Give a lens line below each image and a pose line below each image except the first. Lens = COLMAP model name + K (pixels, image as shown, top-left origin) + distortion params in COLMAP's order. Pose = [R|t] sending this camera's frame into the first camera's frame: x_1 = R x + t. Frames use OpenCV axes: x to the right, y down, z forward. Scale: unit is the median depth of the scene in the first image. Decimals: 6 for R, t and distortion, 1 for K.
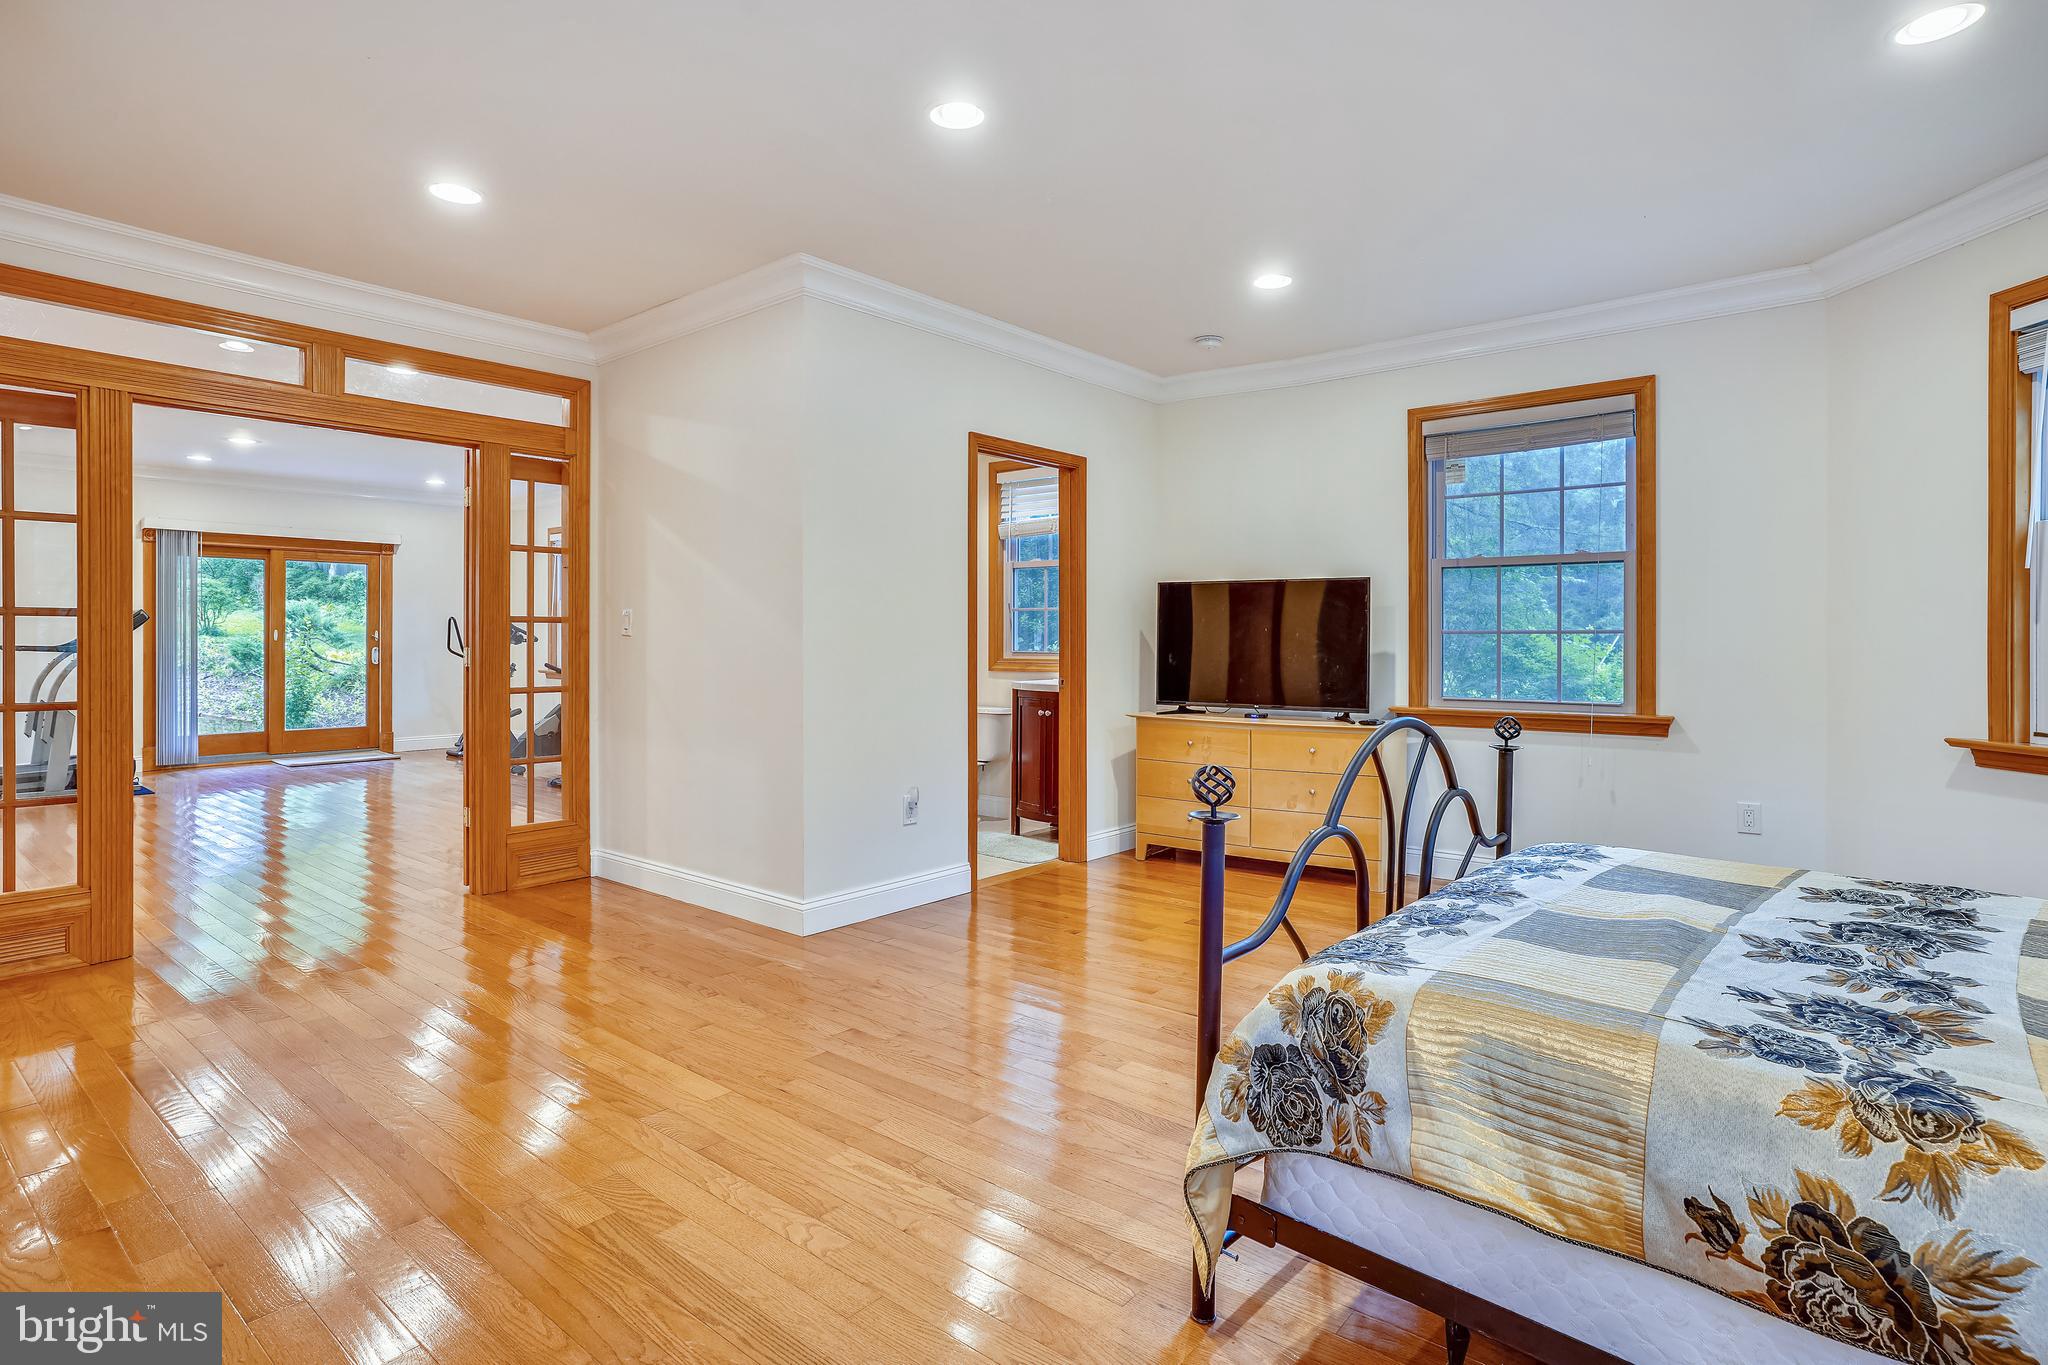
lens RADIAL K [[1071.2, 0, 1010.9], [0, 1071.2, 642.6], [0, 0, 1]] dist [-0.038957, 0.037861]
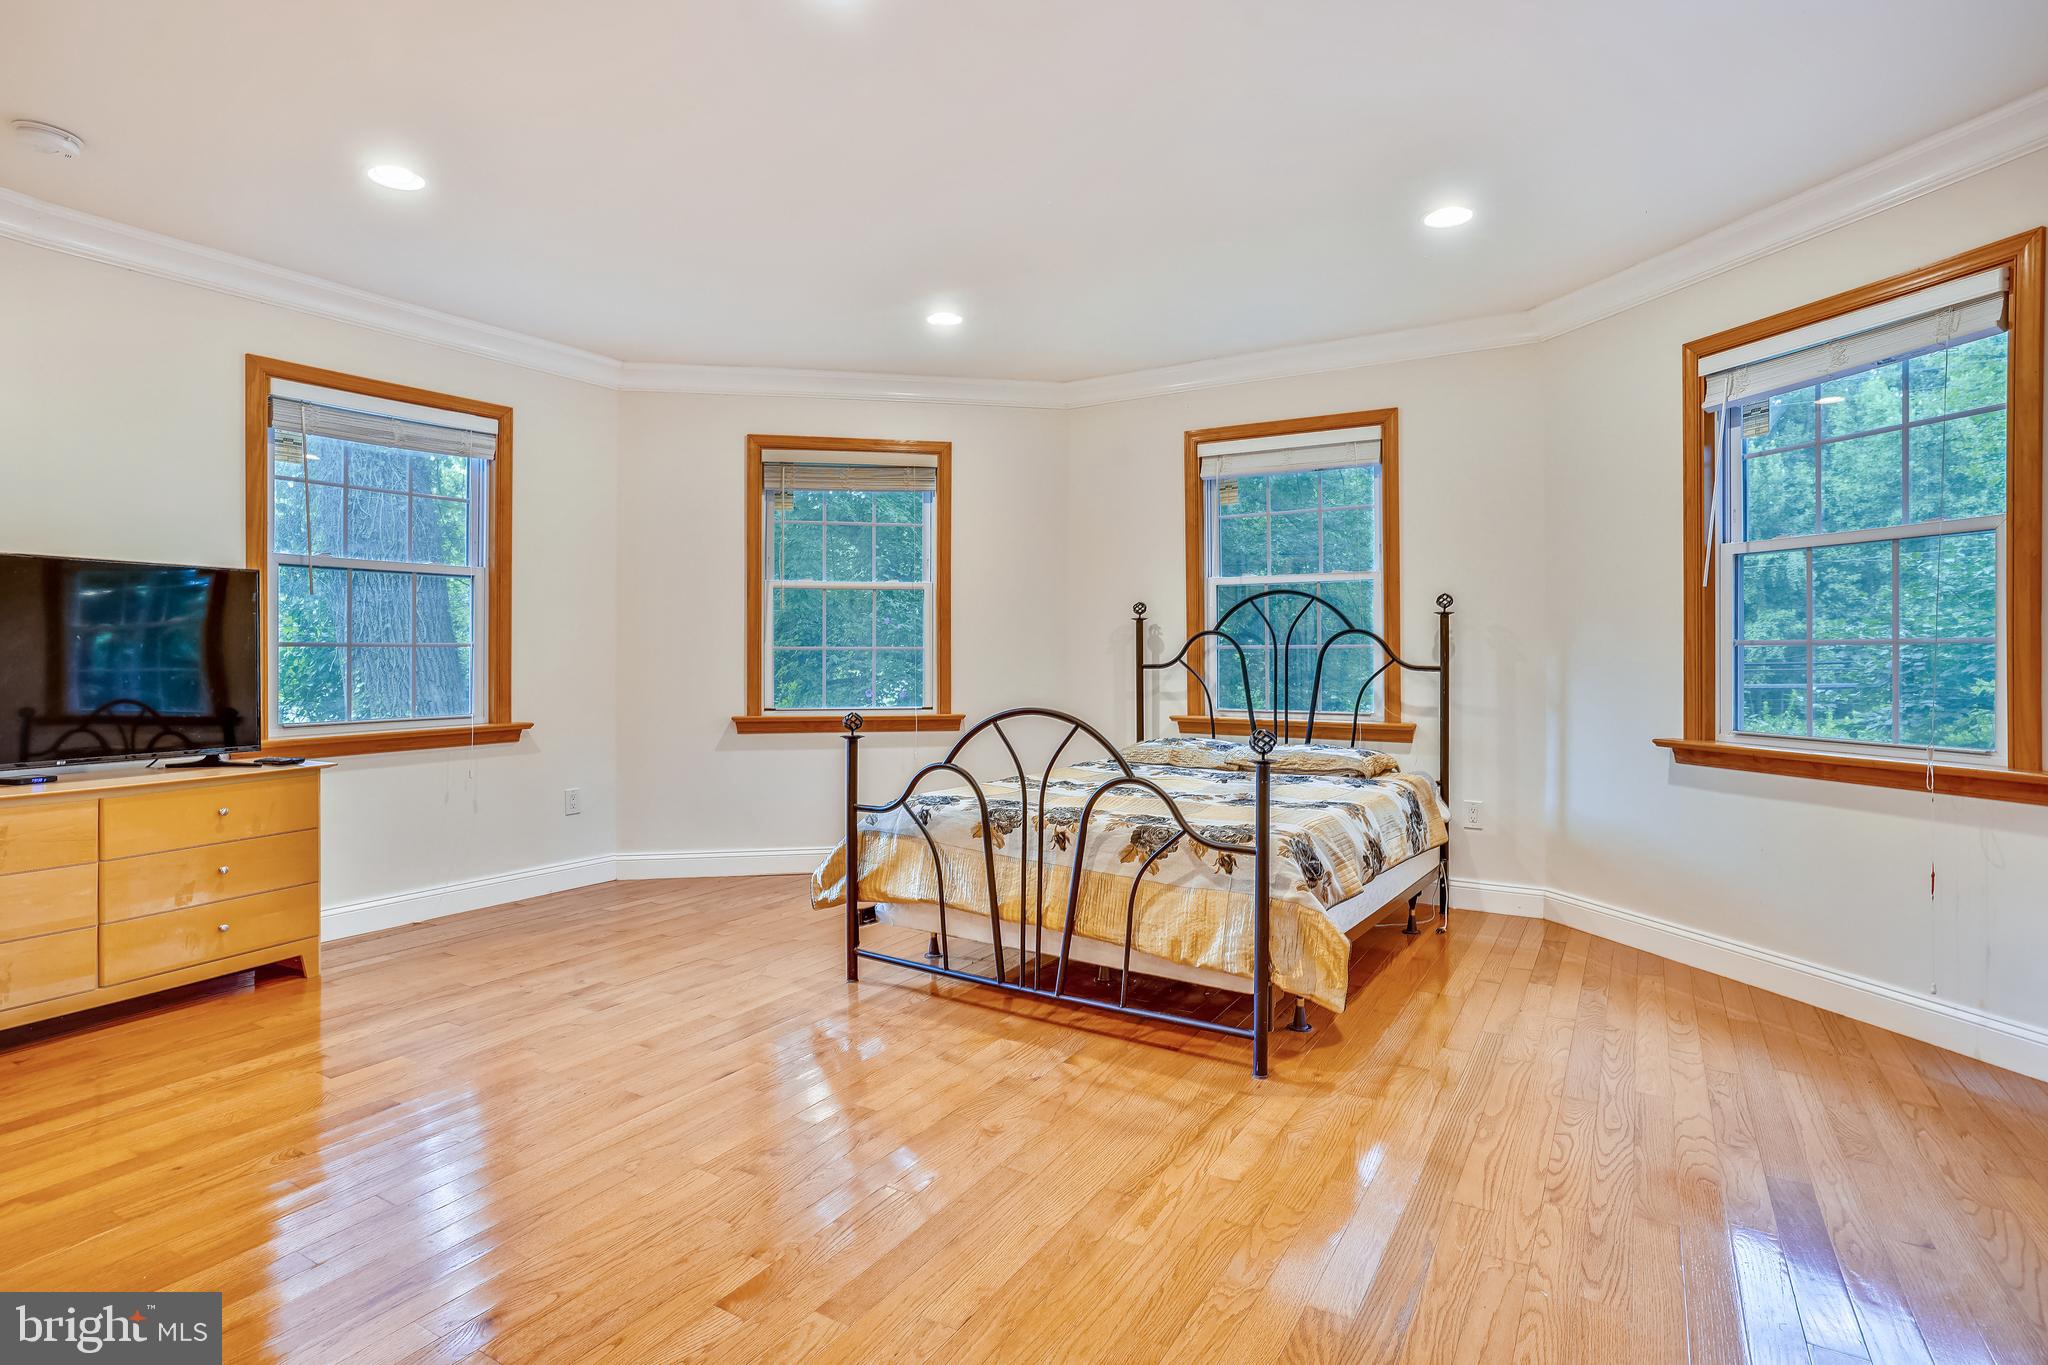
lens RADIAL K [[1071.2, 0, 1010.9], [0, 1071.2, 642.6], [0, 0, 1]] dist [-0.038957, 0.037861]
pose [[-0.149886, 0.012021, 0.988630, -0.539392], [0.011404, 0.999881, -0.010429, 0.004171], [-0.988637, 0.009711, -0.150005, 0.660692]]
